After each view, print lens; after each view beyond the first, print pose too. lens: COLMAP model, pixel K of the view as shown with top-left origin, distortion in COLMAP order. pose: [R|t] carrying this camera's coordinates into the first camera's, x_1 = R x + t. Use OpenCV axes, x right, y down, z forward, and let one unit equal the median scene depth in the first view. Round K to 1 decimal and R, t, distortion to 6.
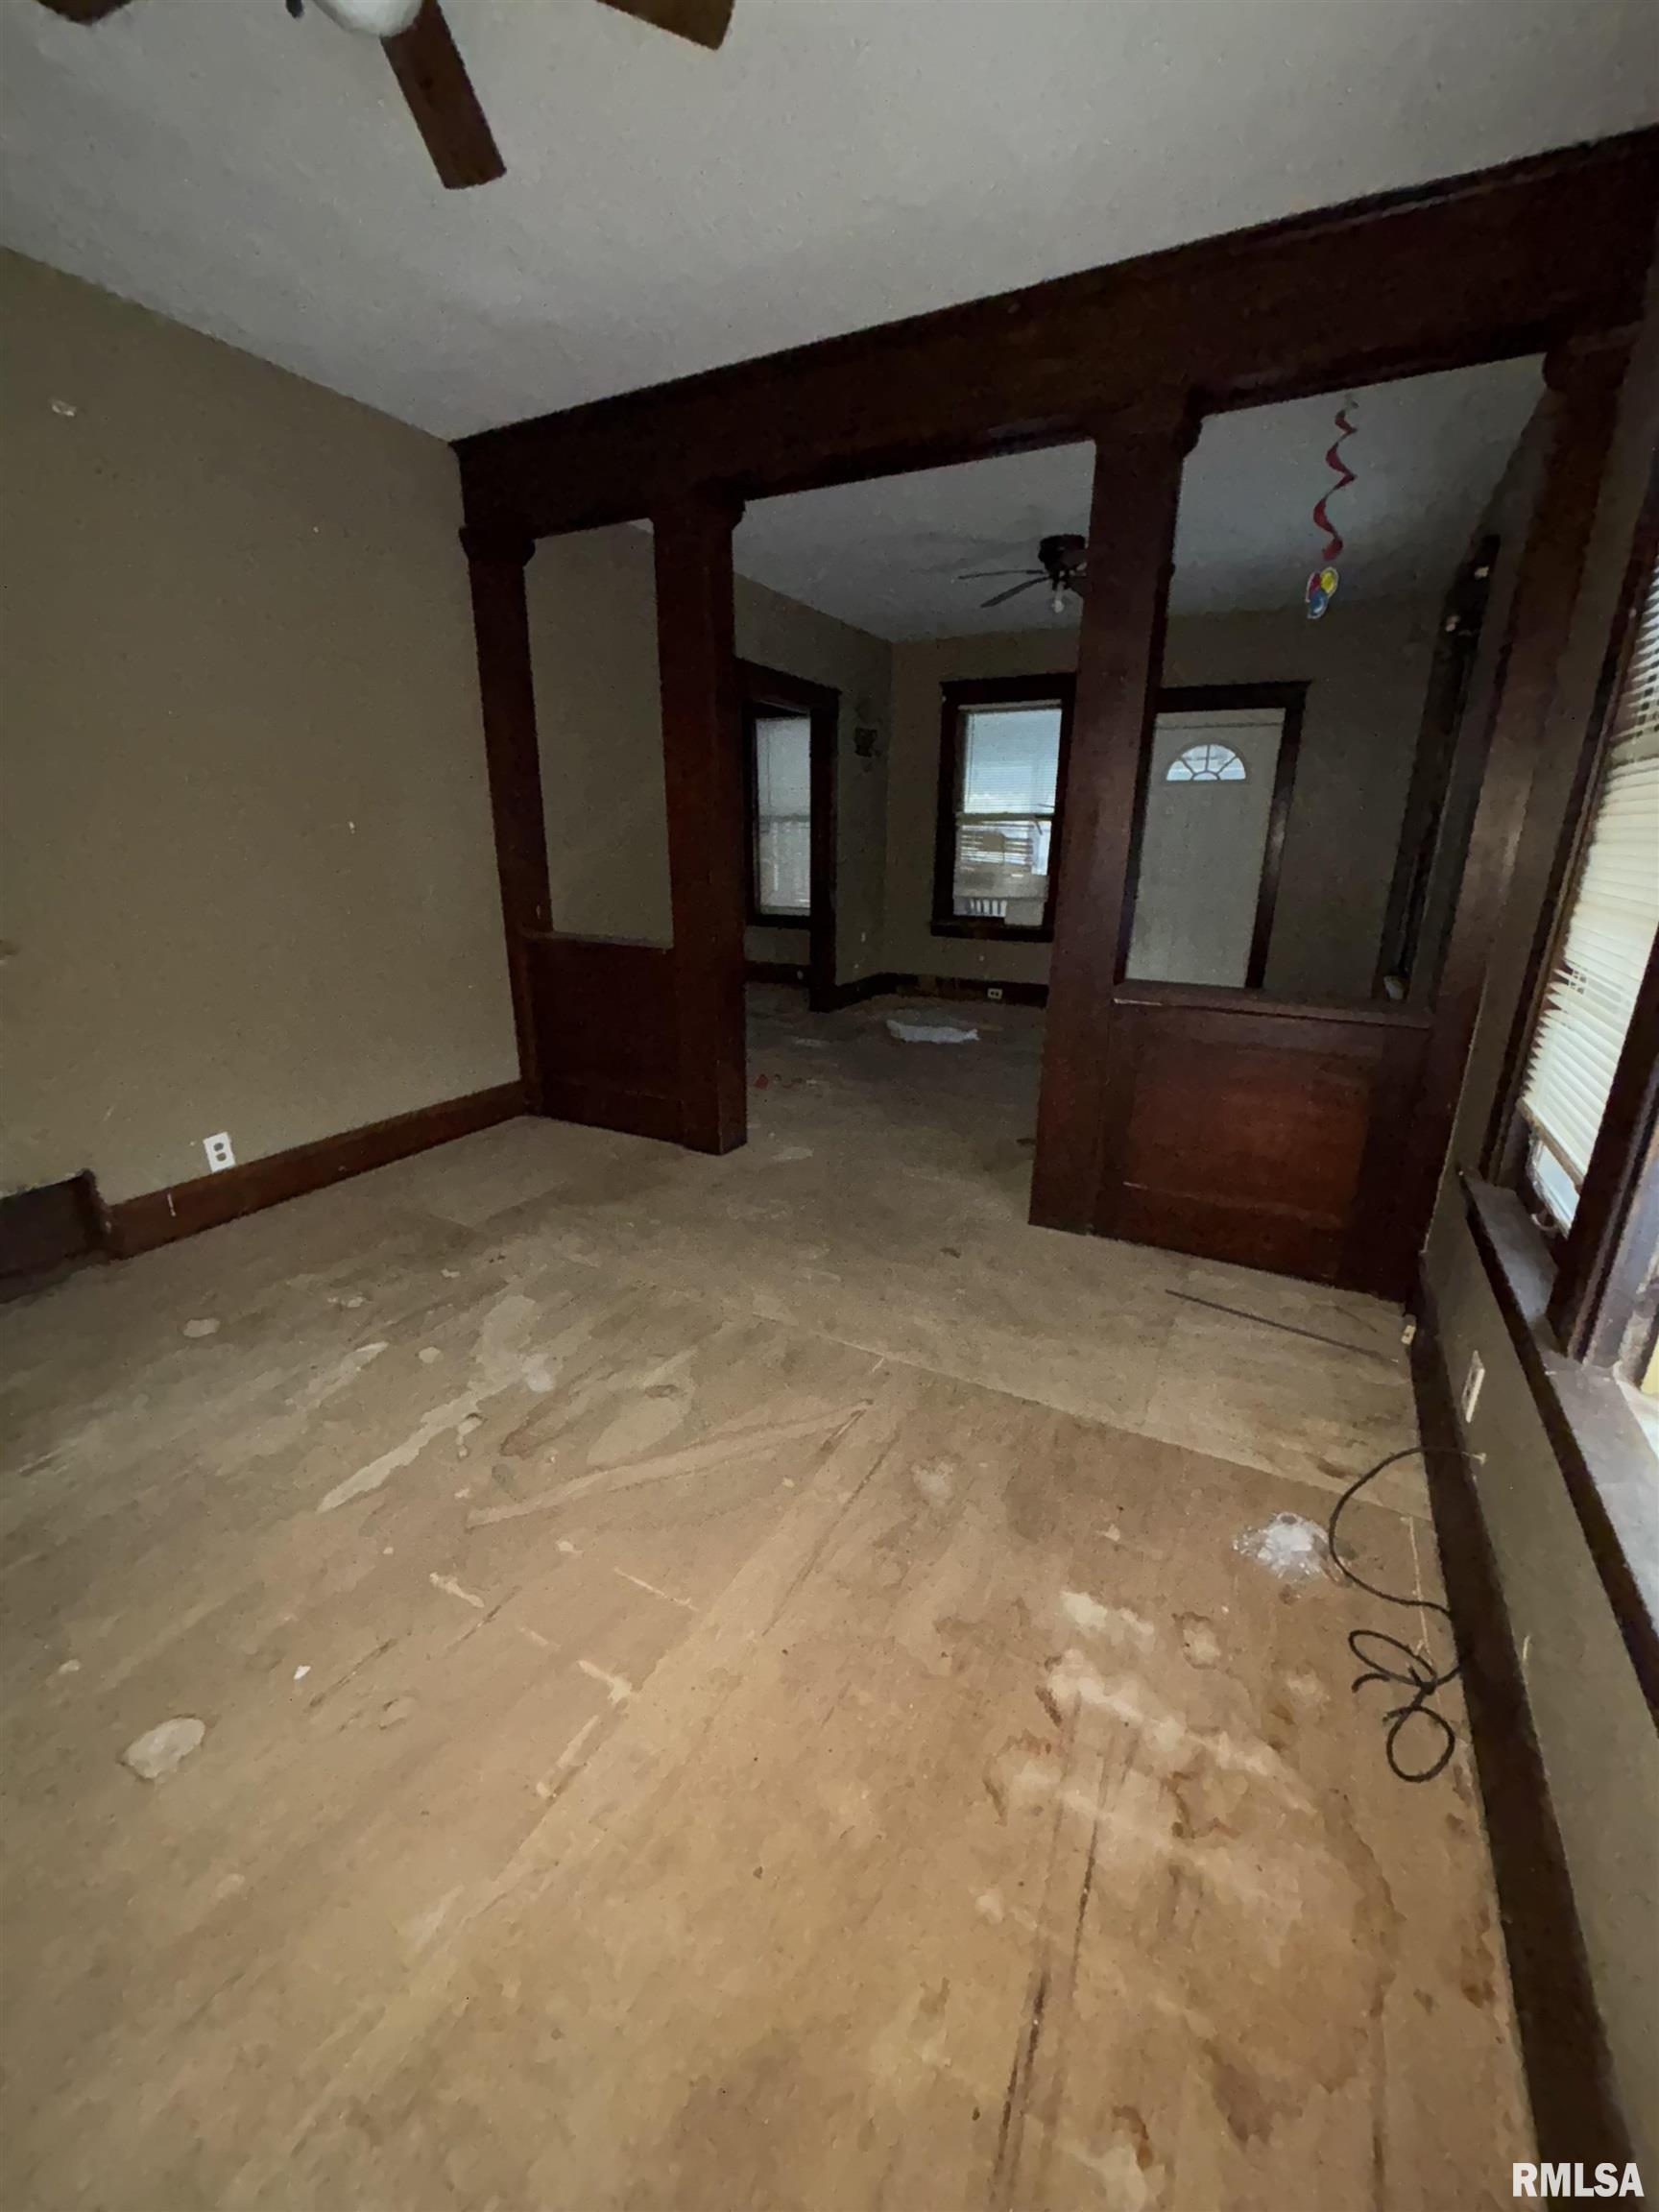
lens RADIAL K [[892.1, 0, 835.2], [0, 892.1, 1097.5], [0, 0, 1]] dist [-0.007862, 0.002155]
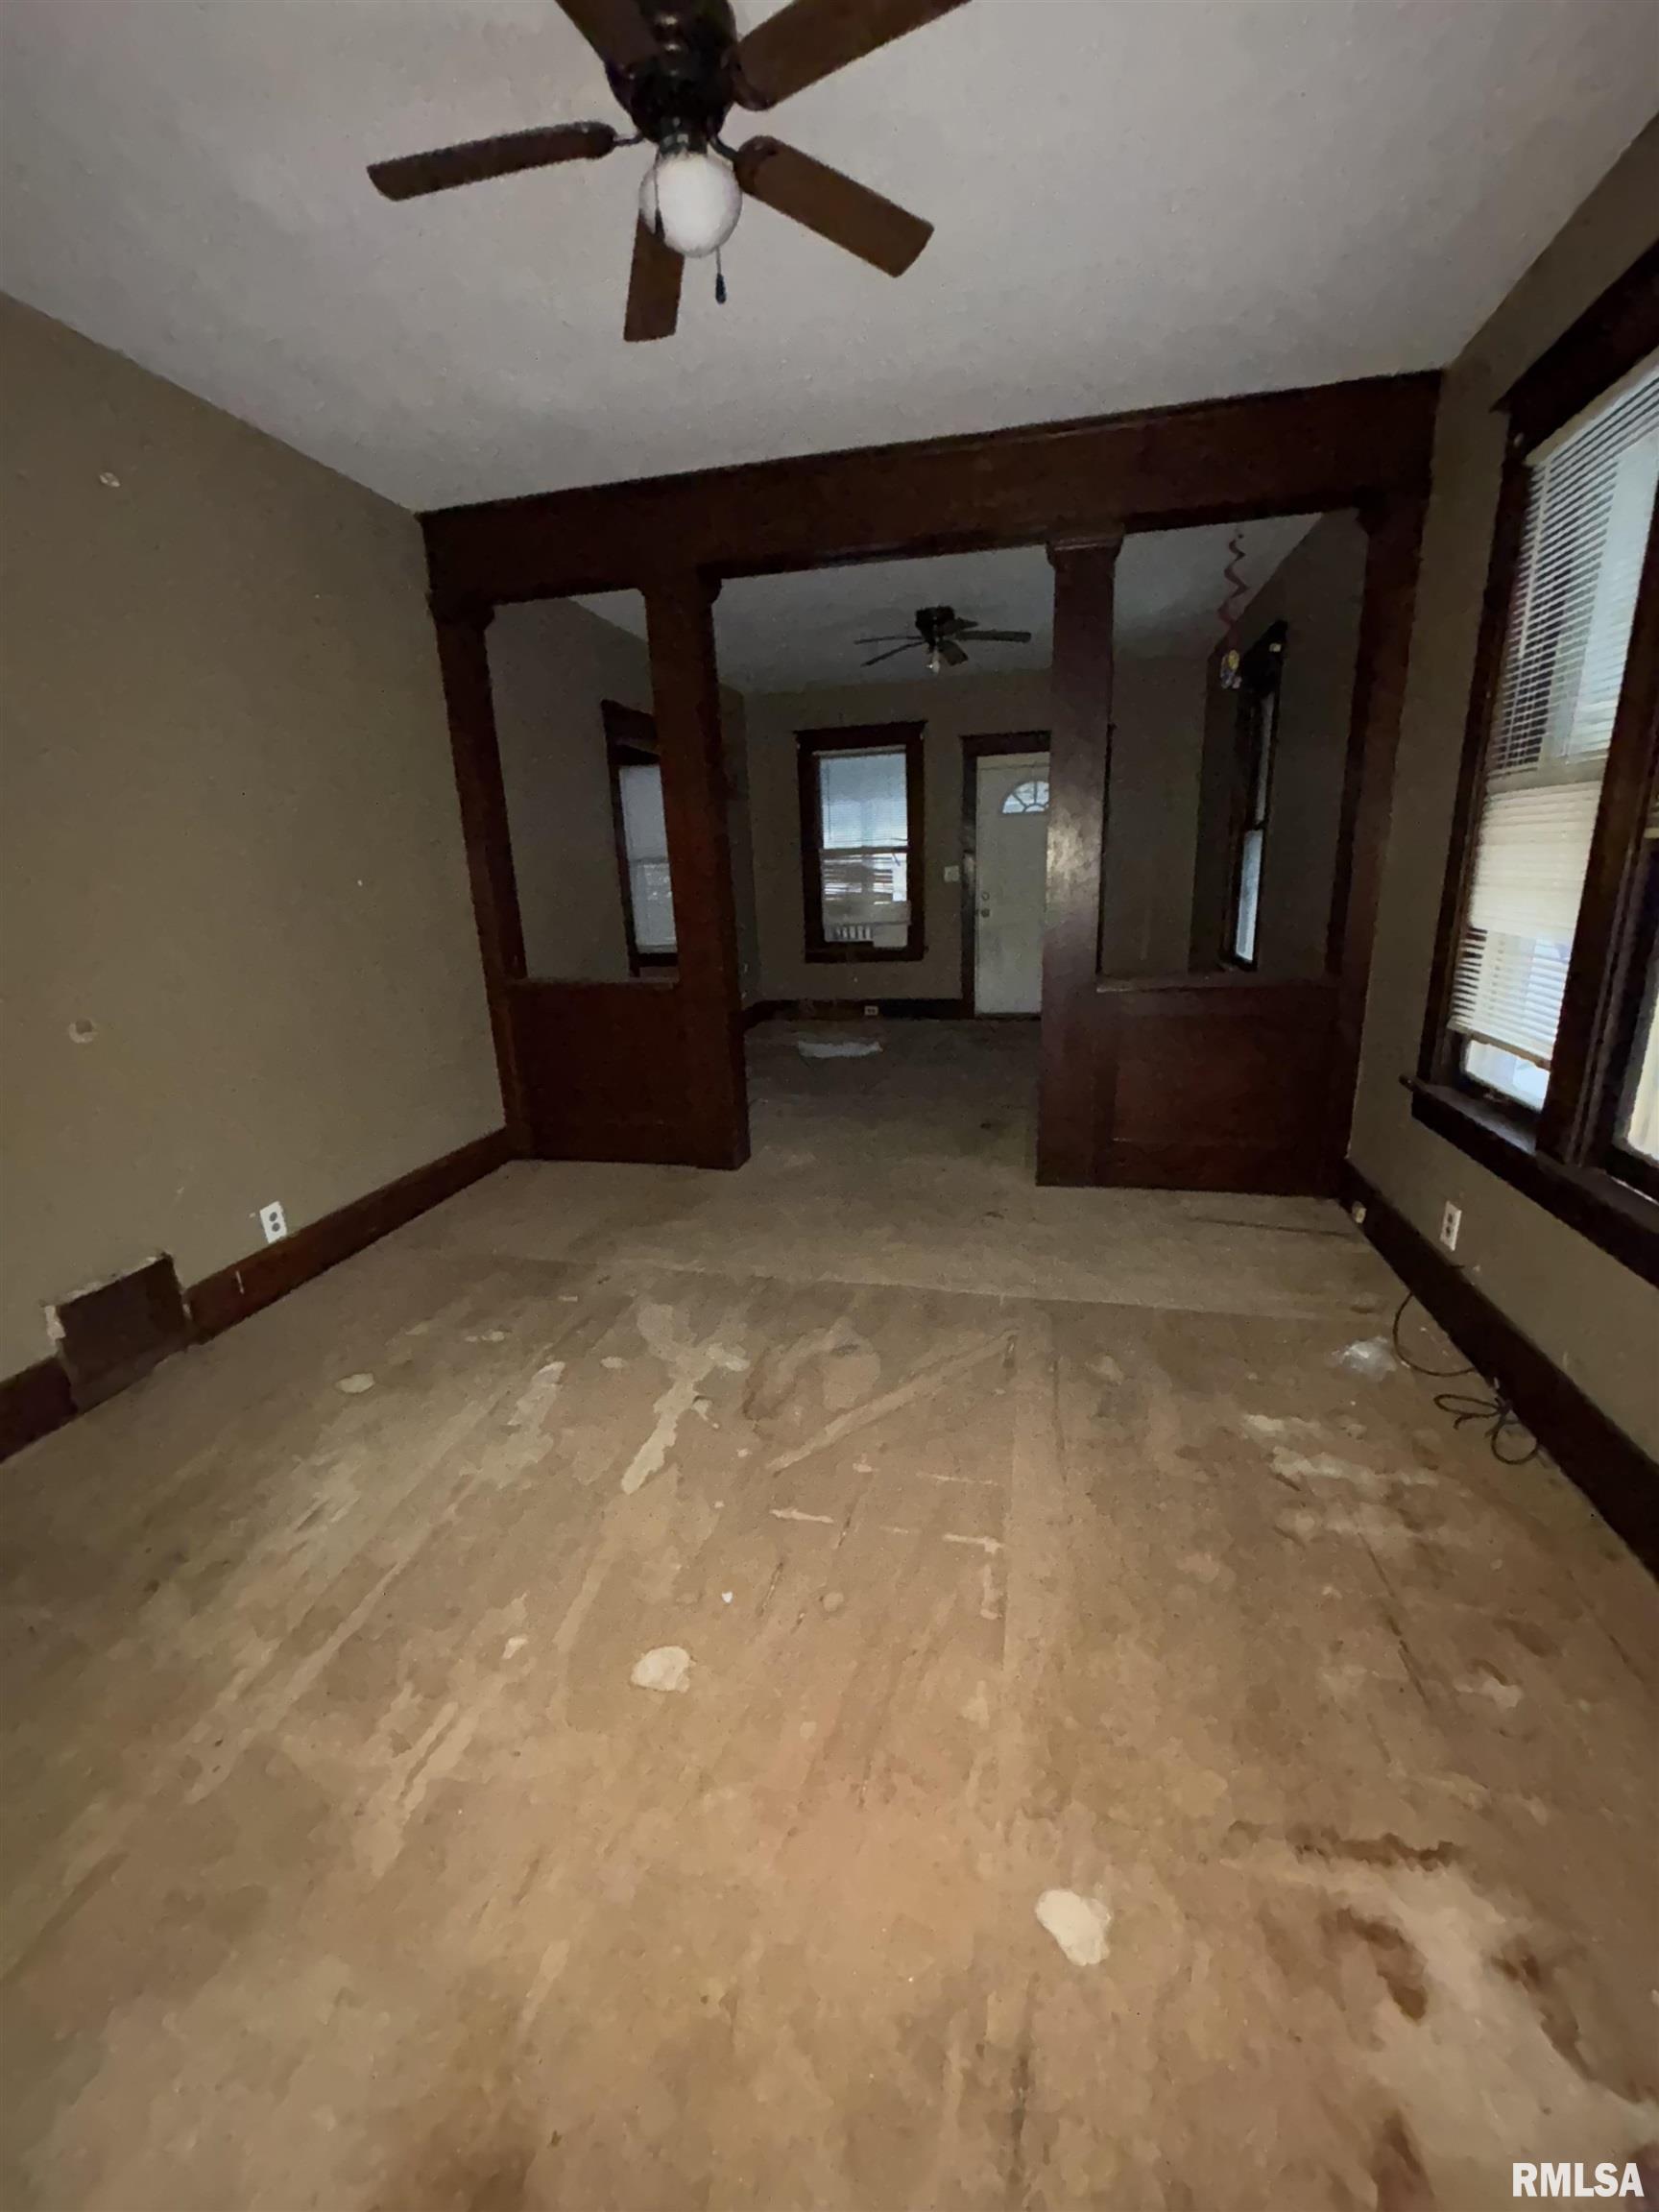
lens RADIAL K [[892.1, 0, 822.1], [0, 892.1, 1101.5], [0, 0, 1]] dist [-0.007862, 0.002155]
pose [[0.965204, -0.110201, 0.237144, -0.350062], [0.118529, 0.992726, -0.021107, 0.023150], [-0.233093, 0.048481, 0.971245, -0.096094]]
